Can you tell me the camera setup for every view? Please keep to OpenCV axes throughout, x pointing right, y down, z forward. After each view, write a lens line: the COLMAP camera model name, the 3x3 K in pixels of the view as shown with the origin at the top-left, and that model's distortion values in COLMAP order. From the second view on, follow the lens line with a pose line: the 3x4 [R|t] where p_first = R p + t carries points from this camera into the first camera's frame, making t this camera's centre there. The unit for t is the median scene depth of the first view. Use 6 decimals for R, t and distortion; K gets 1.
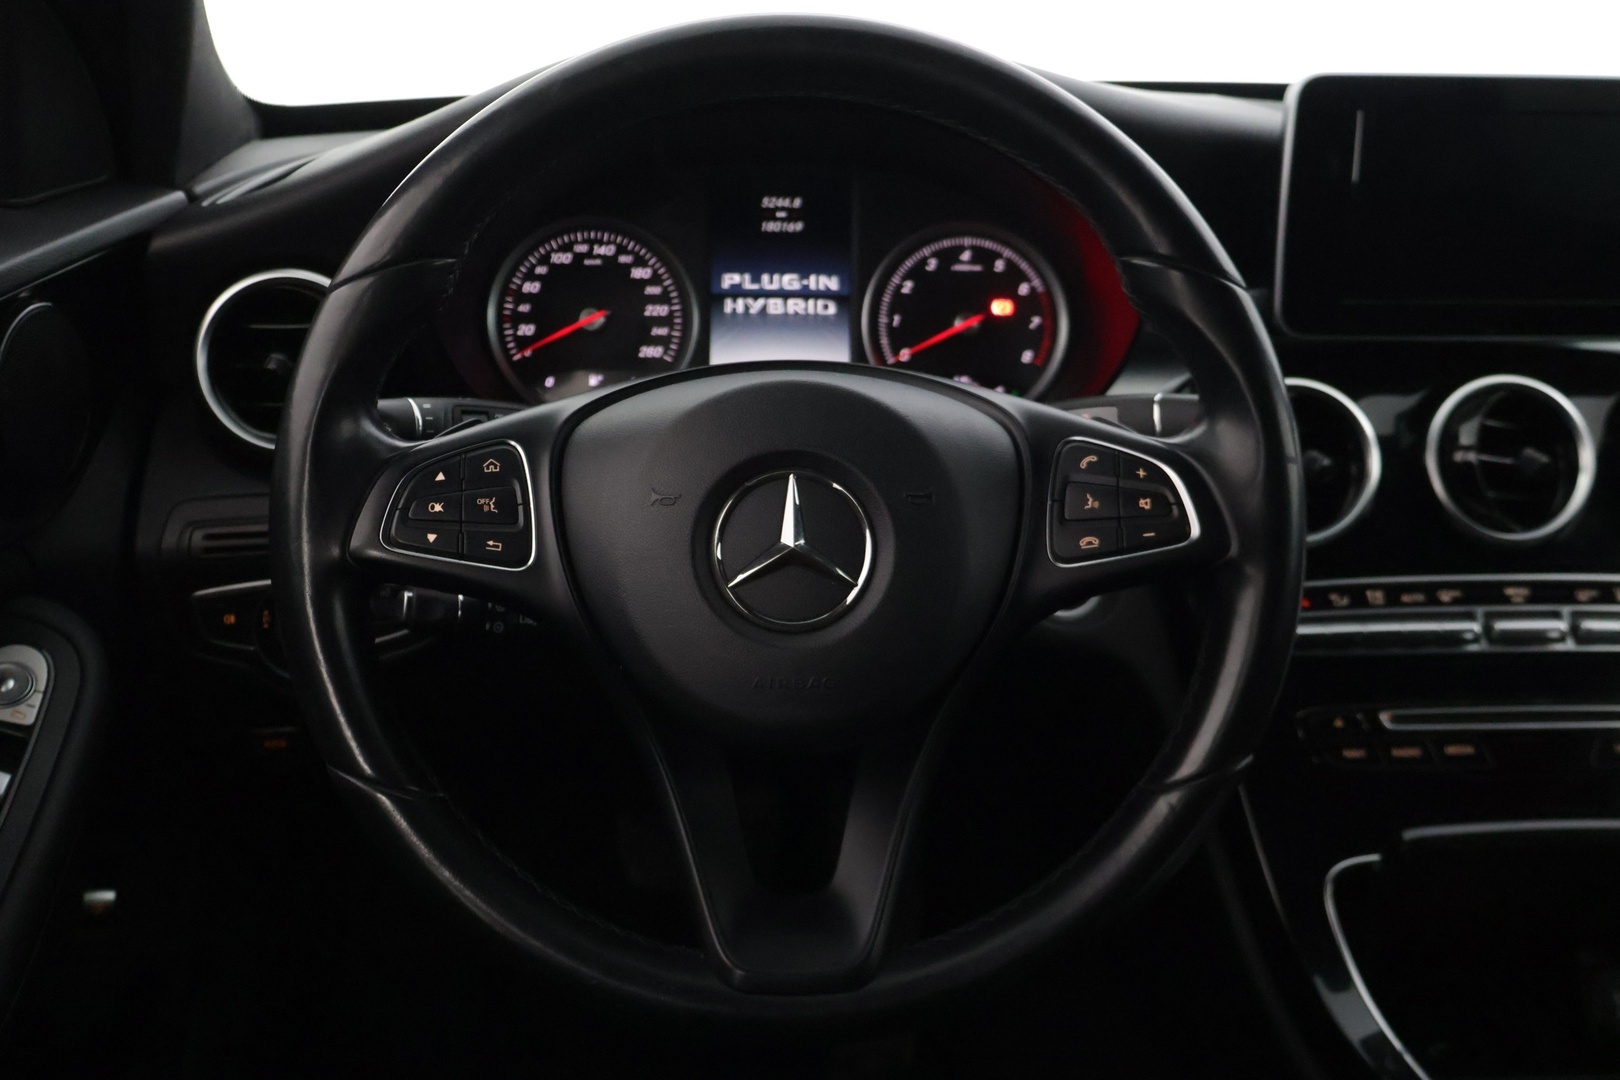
lens RADIAL K [[1729.8, 0, 806.9], [0, 1729.8, 534.3], [0, 0, 1]] dist [-0.004440, 0.000000]
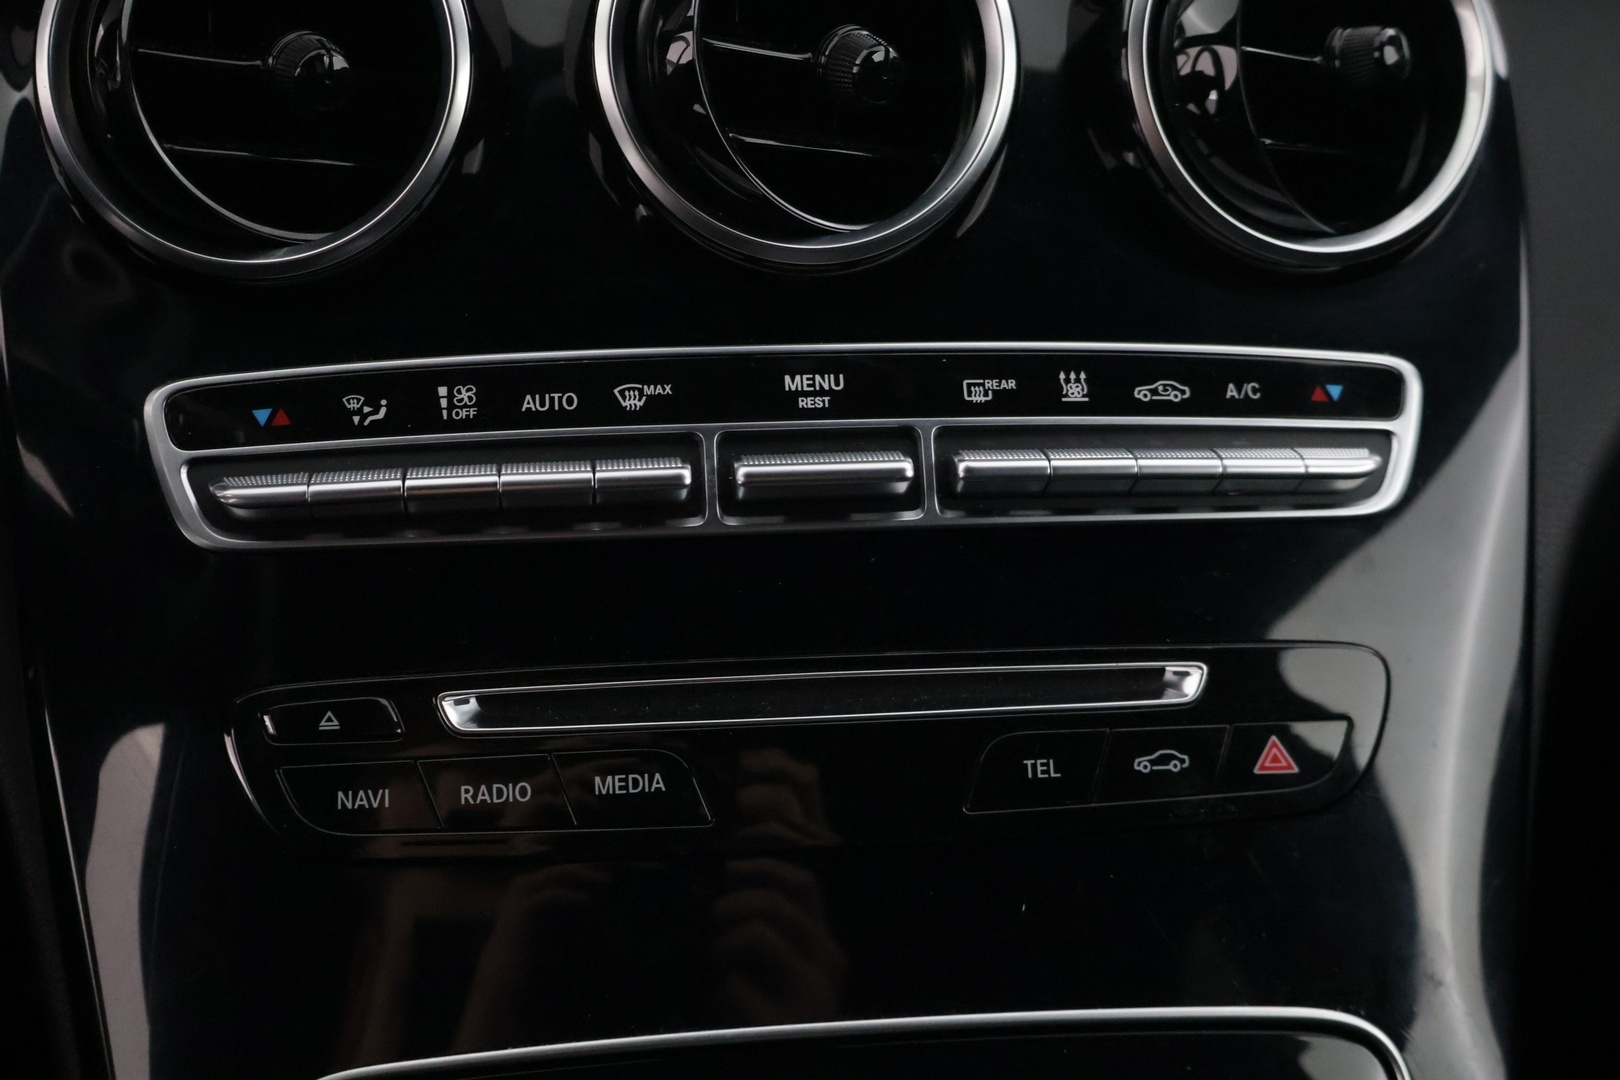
lens RADIAL K [[2083.4, 0, 808.9], [0, 2083.4, 555.1], [0, 0, 1]] dist [0.003733, 0.000000]
pose [[0.997692, -0.018908, 0.065219, 0.376371], [0.012321, 0.994915, 0.099960, 0.024360], [-0.066777, -0.098926, 0.992852, 0.510077]]
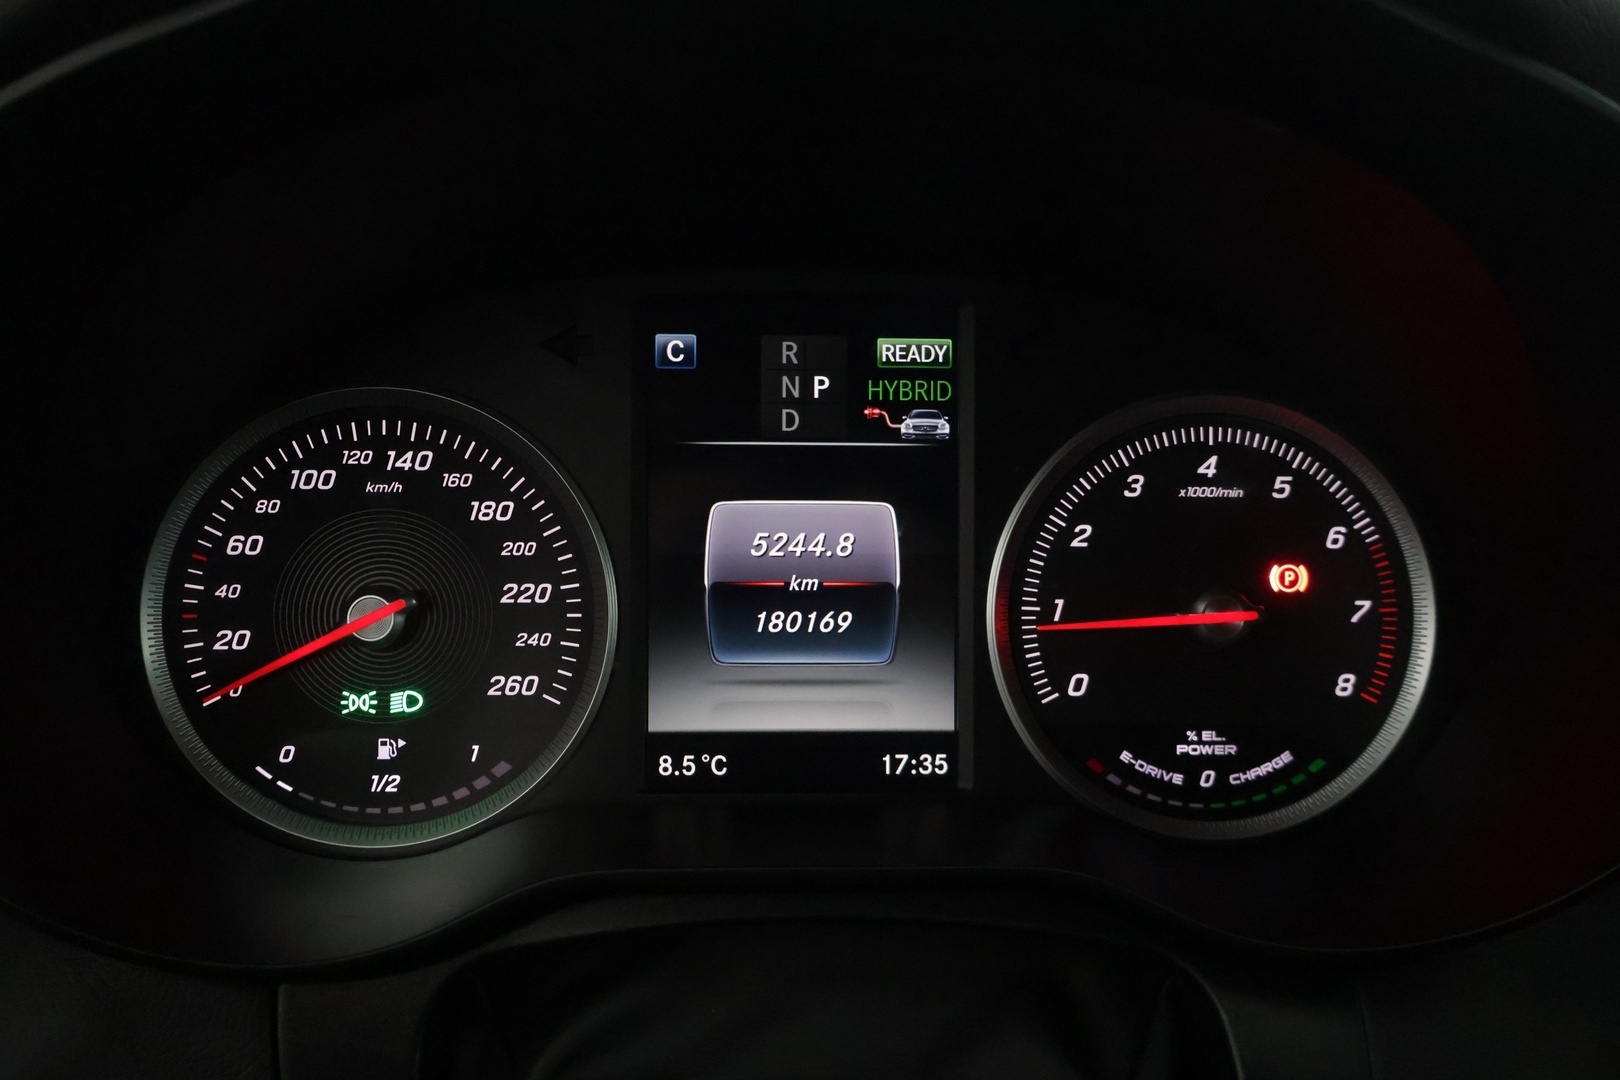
lens RADIAL K [[1342.2, 0, 812.8], [0, 1342.2, 540.4], [0, 0, 1]] dist [-0.004415, -0.001840]
pose [[0.999702, -0.004952, -0.023902, -0.004640], [0.003259, 0.997517, -0.070353, -0.131539], [0.024191, 0.070254, 0.997236, 0.725838]]
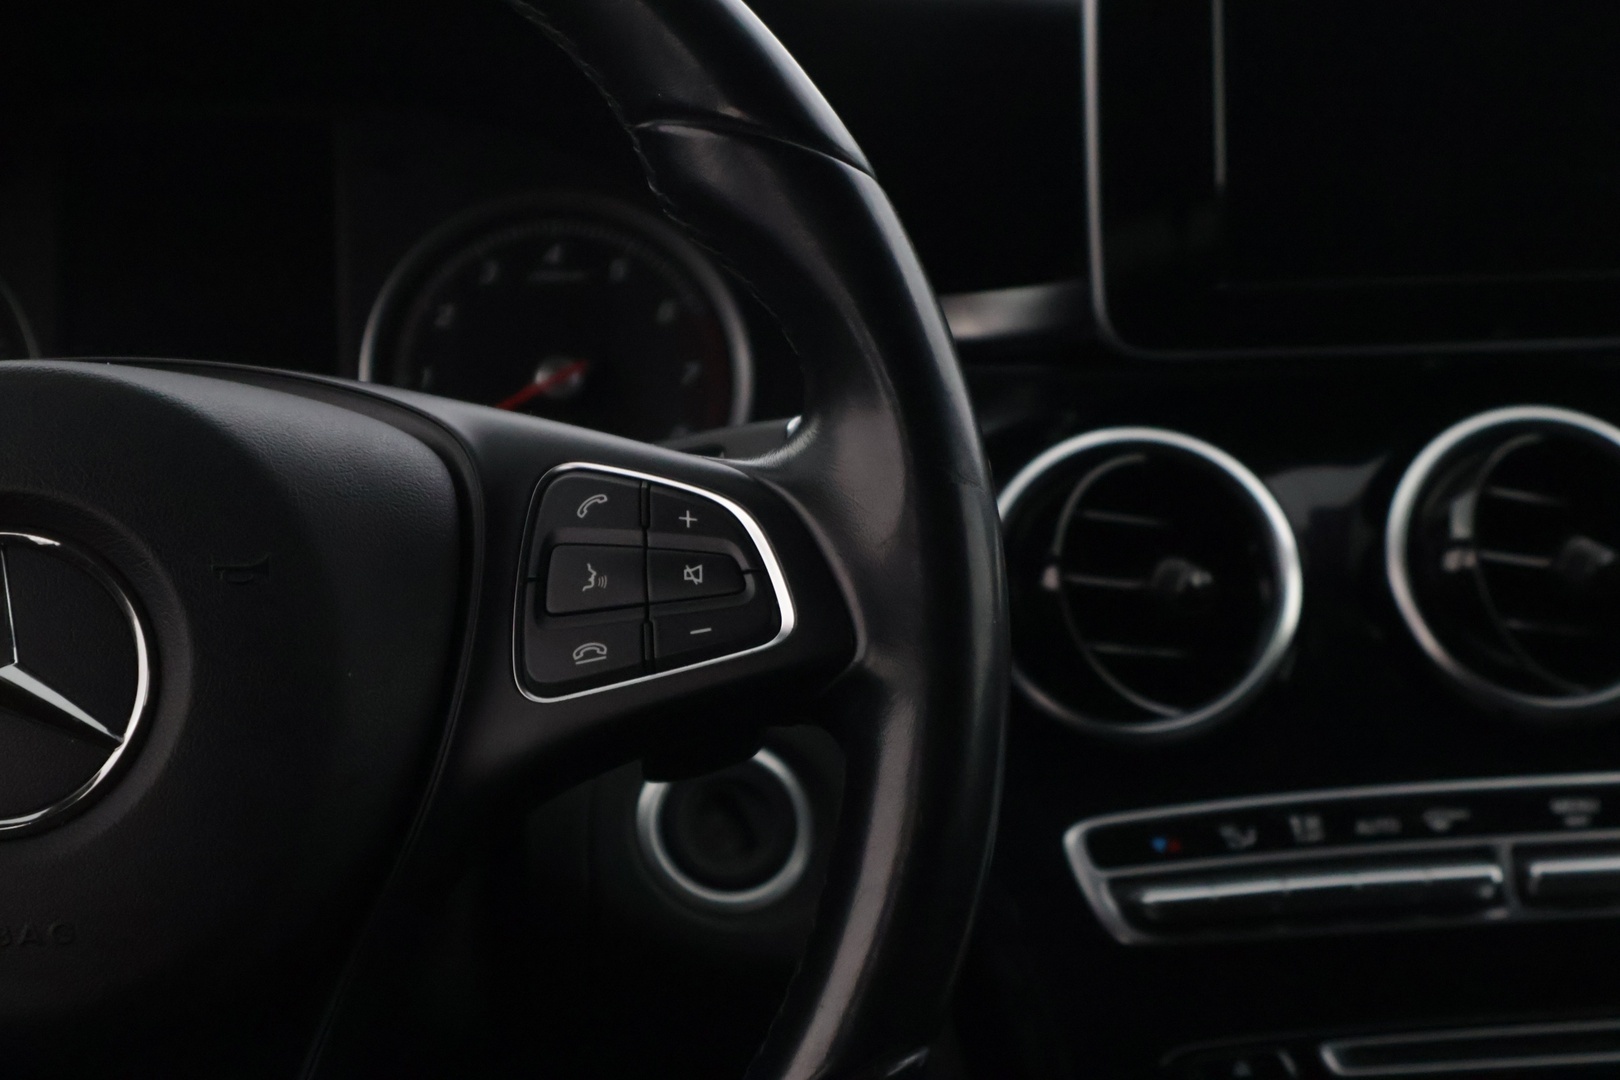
lens RADIAL K [[3248.9, 0, 812.2], [0, 3248.9, 550.7], [0, 0, 1]] dist [0.010458, 0.000000]
pose [[0.998262, -0.041651, 0.041695, 0.141244], [0.047284, 0.988333, -0.144784, 0.088263], [-0.035178, 0.146503, 0.988584, 0.019653]]
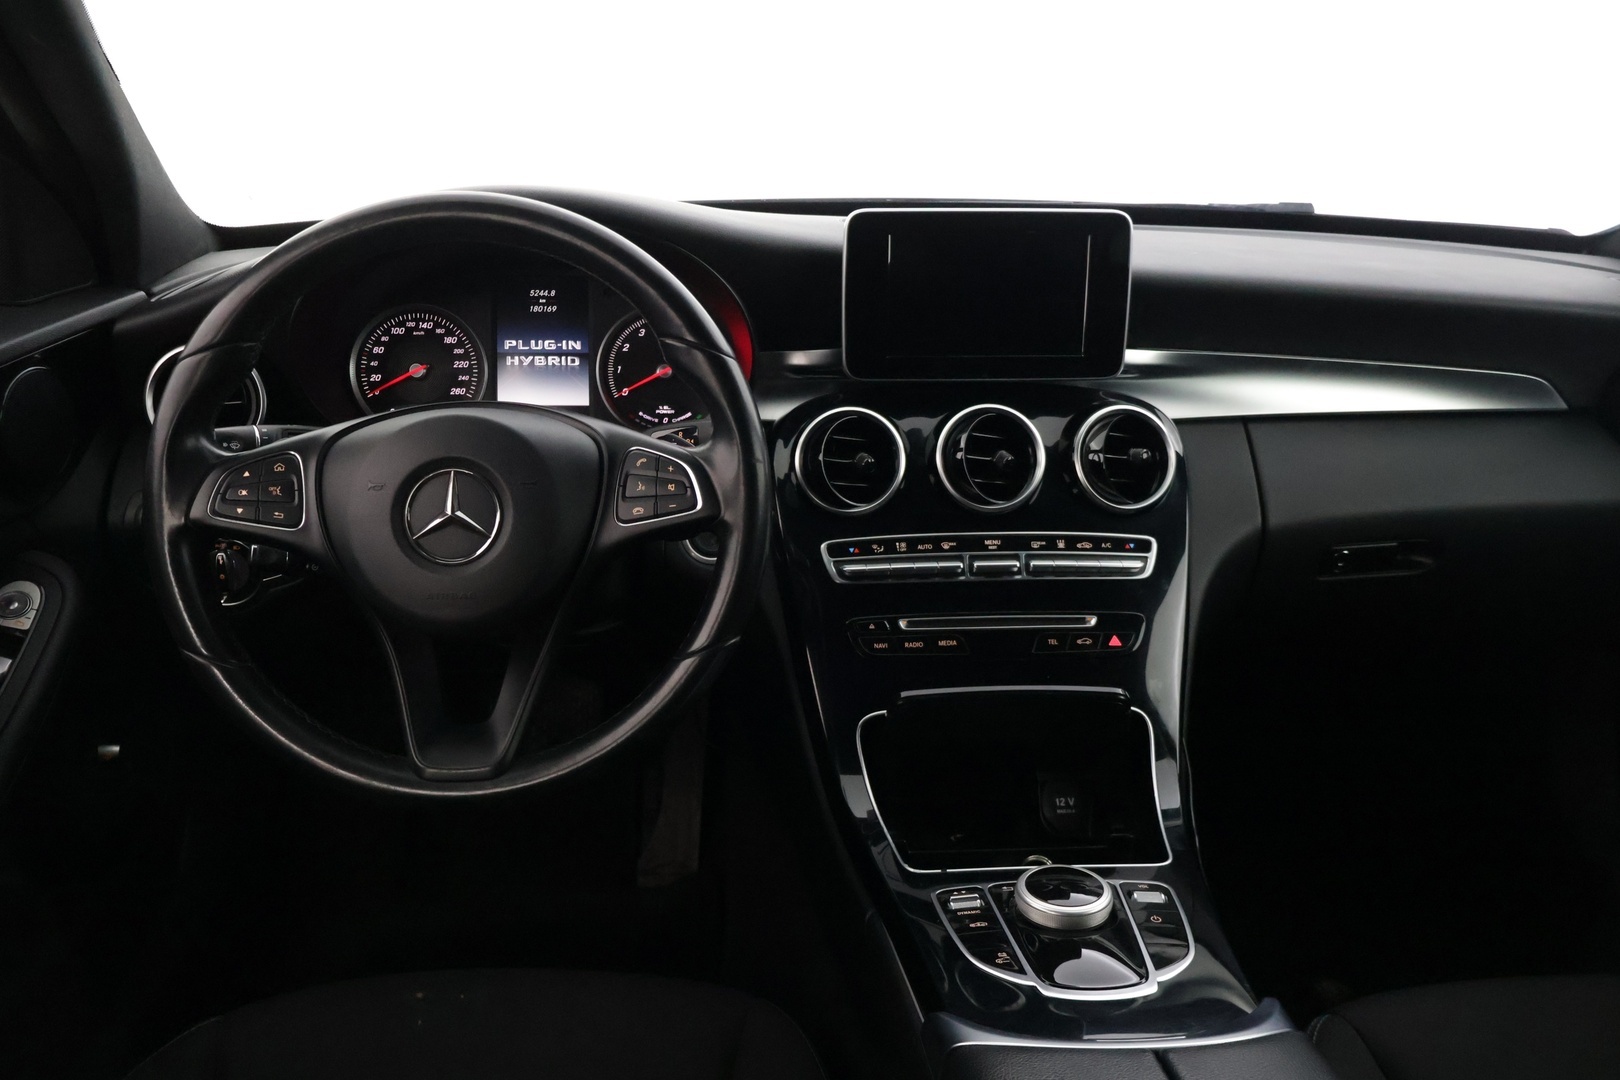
lens RADIAL K [[1342.2, 0, 792.4], [0, 1342.2, 527.6], [0, 0, 1]] dist [-0.004415, -0.001840]
pose [[0.999968, -0.006836, -0.004266, 0.234784], [0.006875, 0.999935, 0.009137, 0.007421], [0.004203, -0.009166, 0.999949, -0.213009]]
